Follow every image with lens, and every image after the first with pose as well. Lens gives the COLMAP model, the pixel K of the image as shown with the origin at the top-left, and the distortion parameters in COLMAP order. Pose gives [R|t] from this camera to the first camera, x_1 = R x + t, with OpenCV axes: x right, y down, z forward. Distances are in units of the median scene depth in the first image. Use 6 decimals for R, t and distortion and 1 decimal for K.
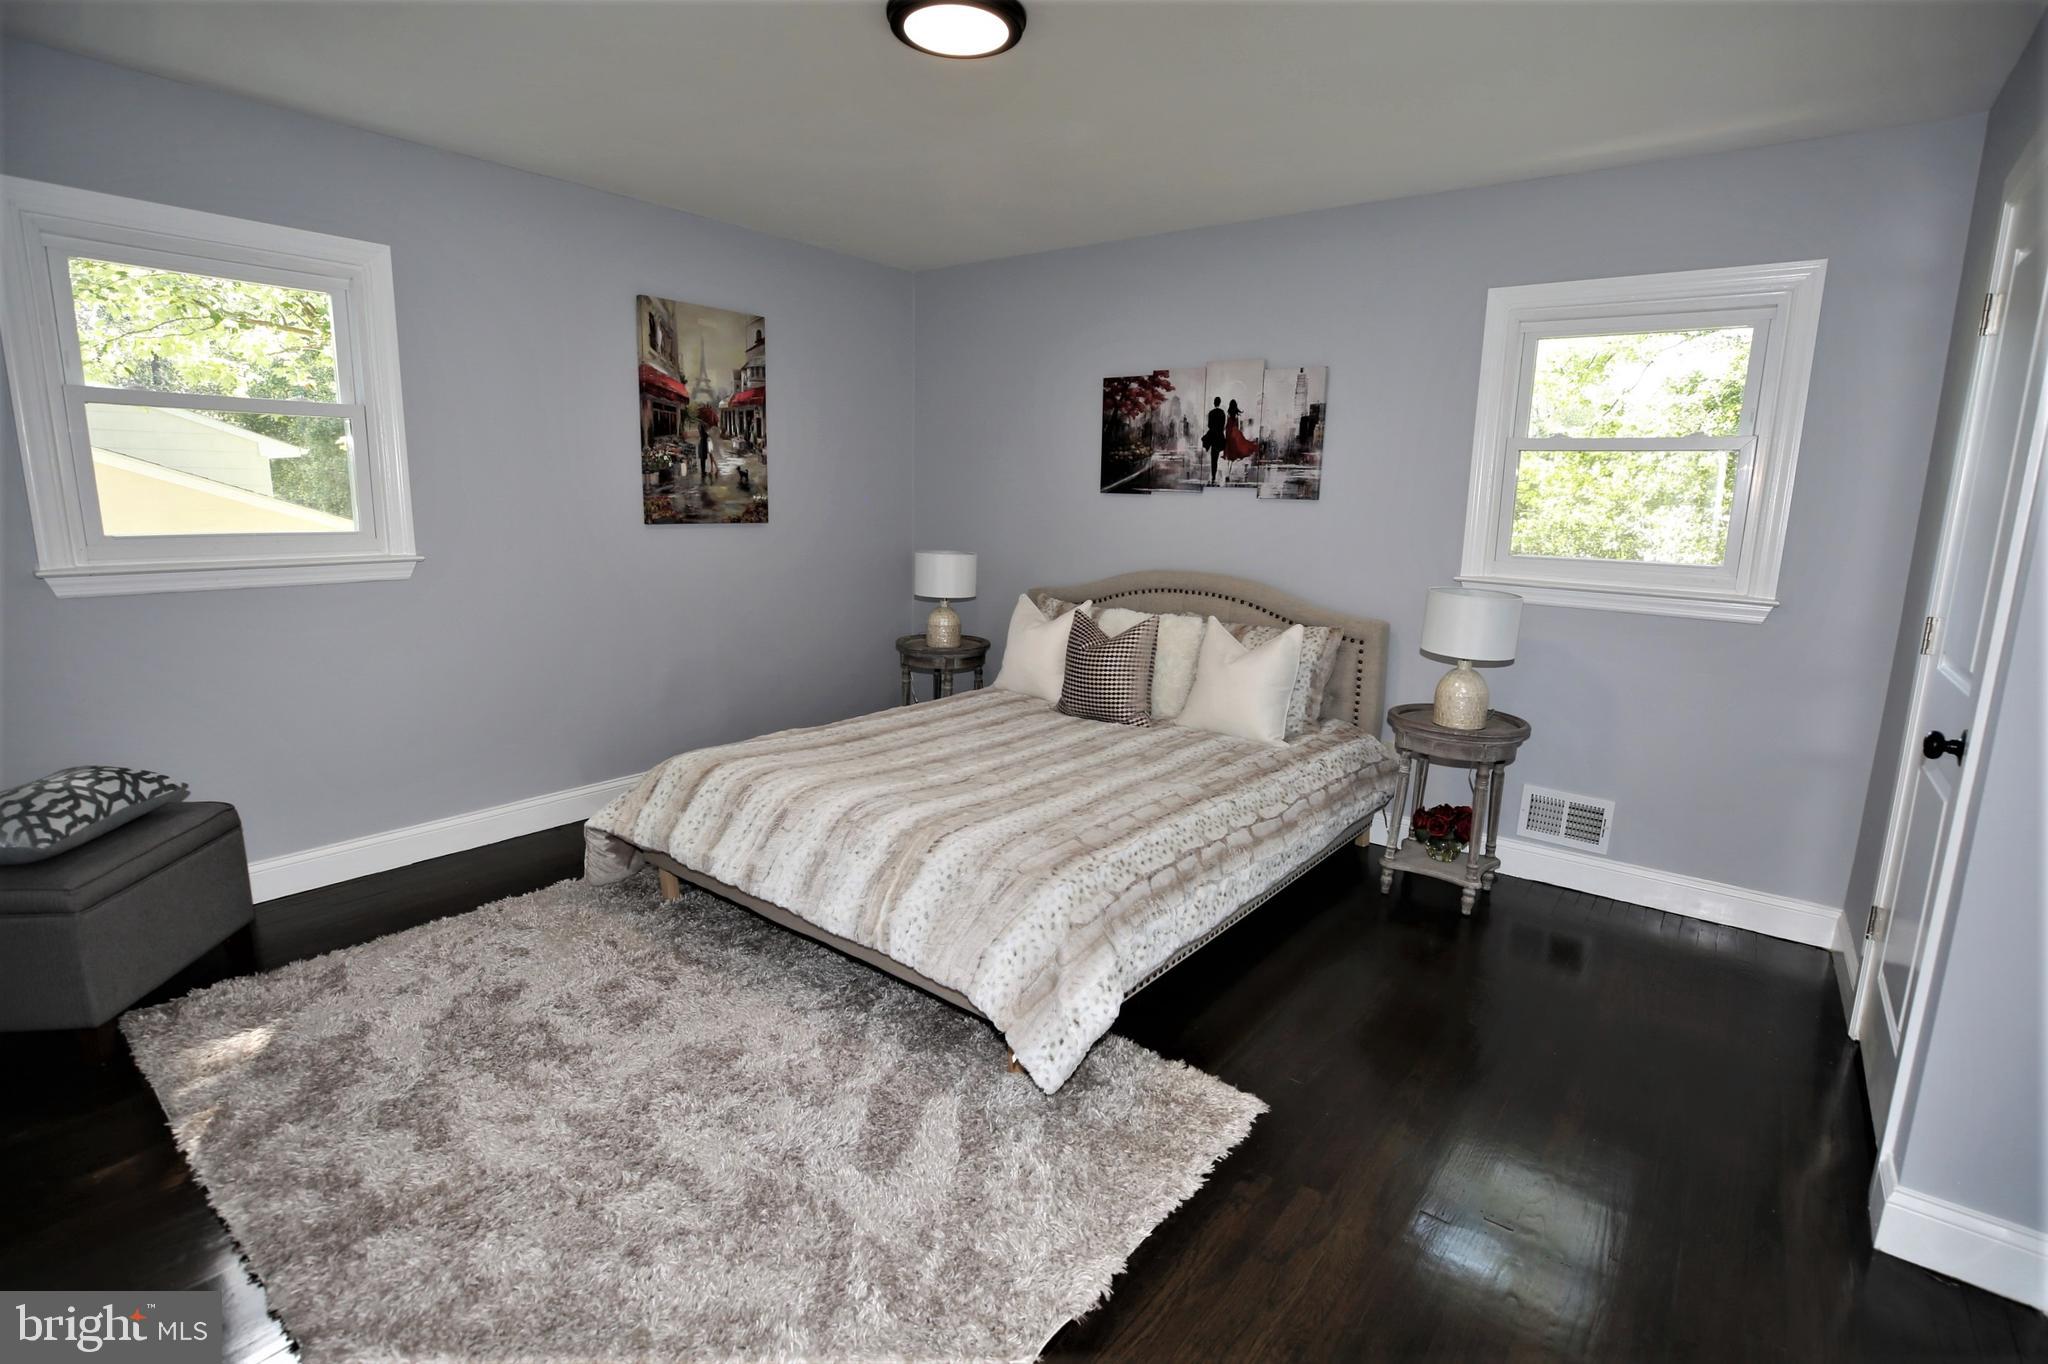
lens RADIAL K [[984.5, 0, 1024.0], [0, 984.5, 682.0], [0, 0, 1]] dist [-0.047319, 0.012953]
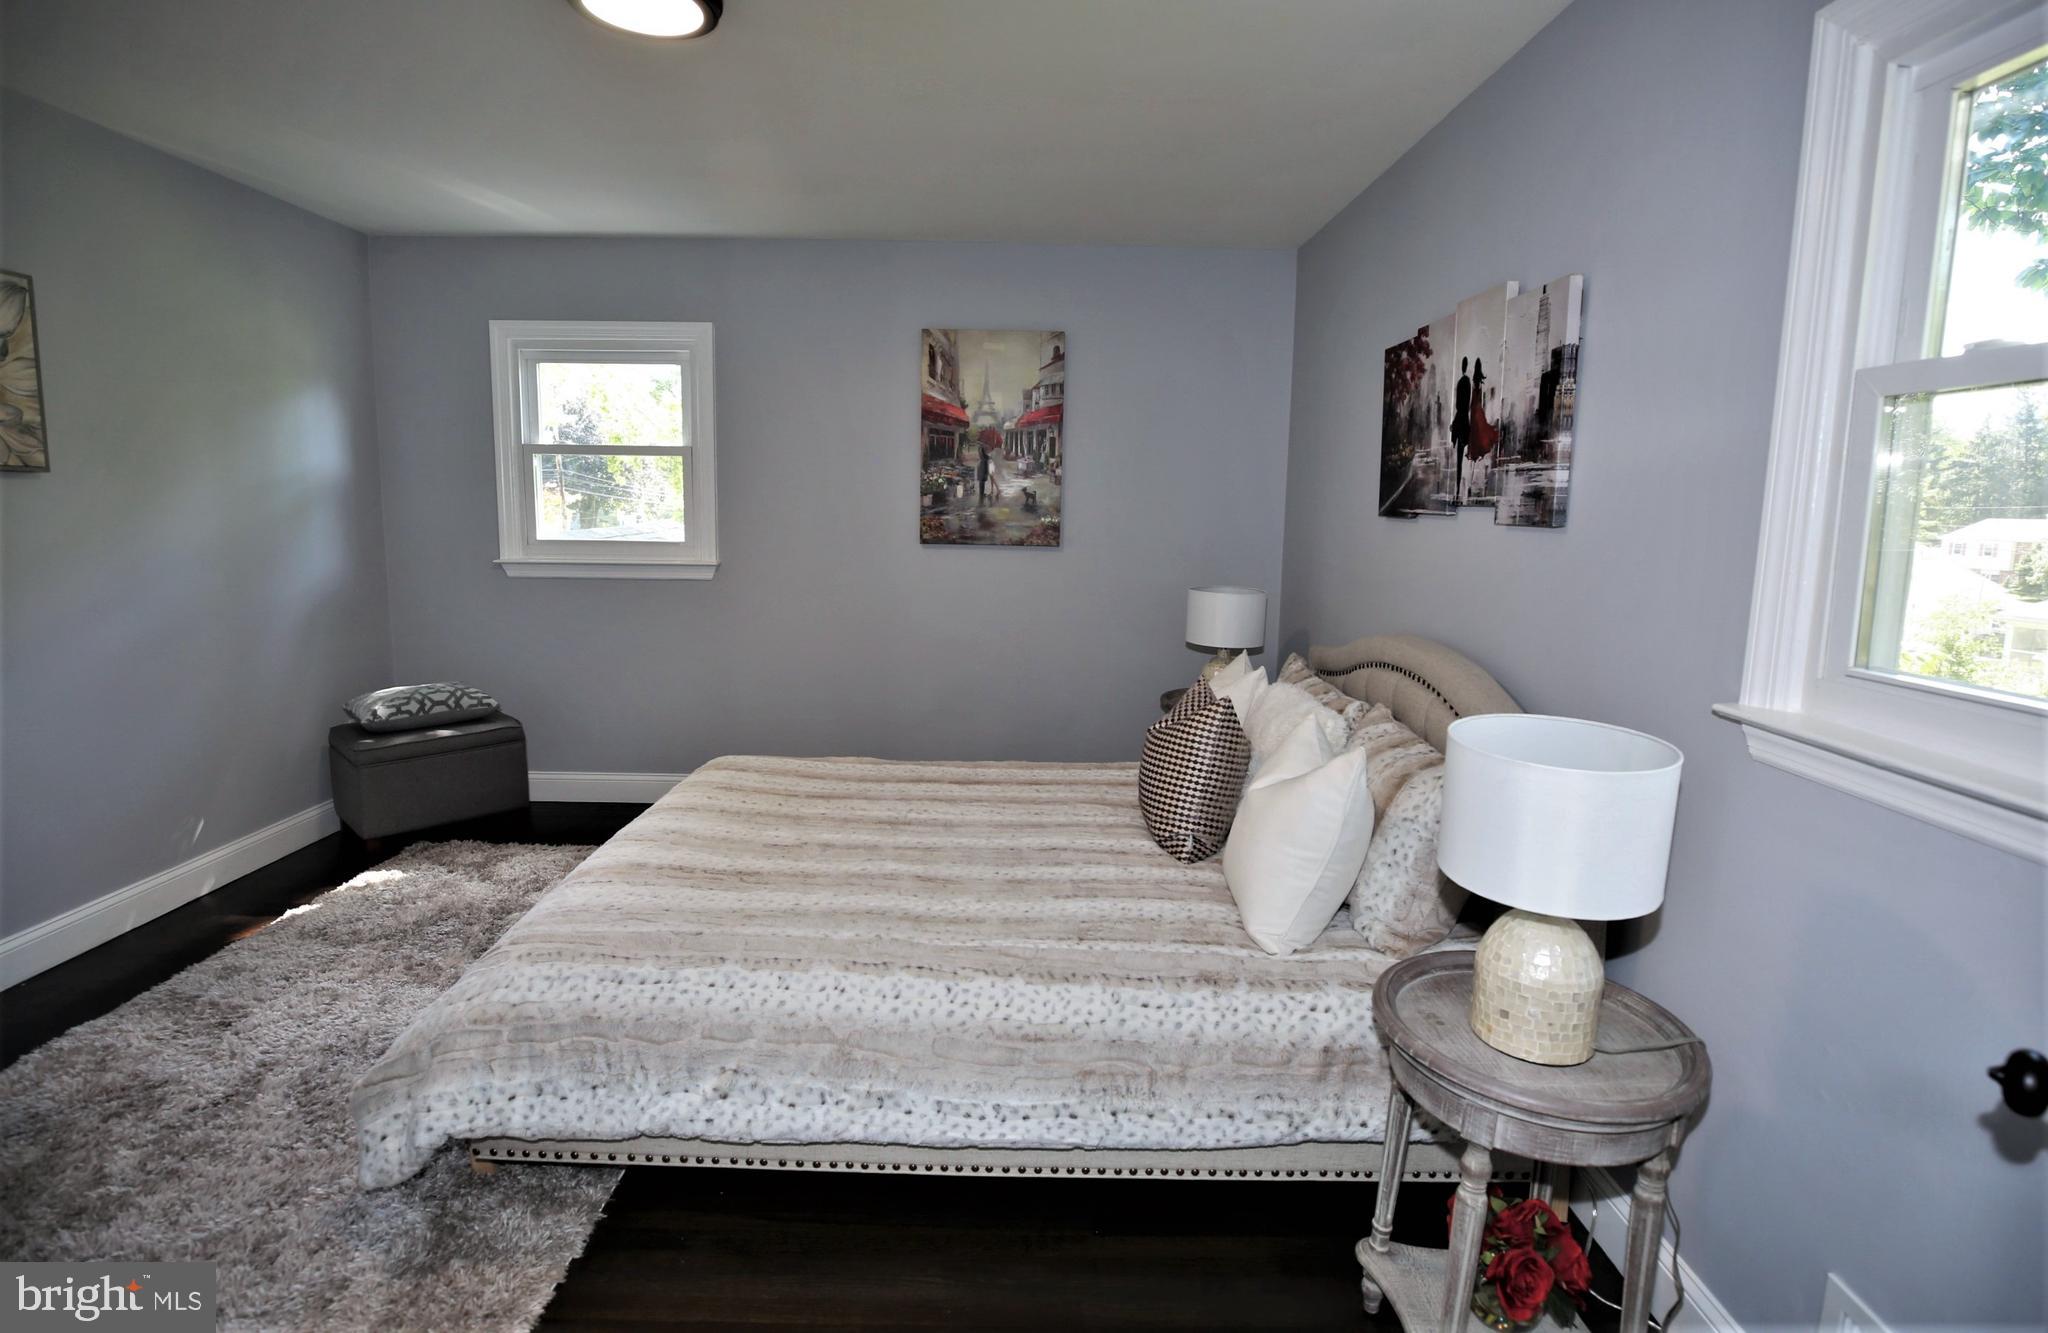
lens RADIAL K [[958.4, 0, 1024.0], [0, 958.4, 666.5], [0, 0, 1]] dist [-0.072627, -0.000010]
pose [[0.622487, 0.119713, -0.773420, 0.490099], [-0.151344, 0.987991, 0.031117, -0.078731], [0.767858, 0.097683, 0.633129, 0.439818]]
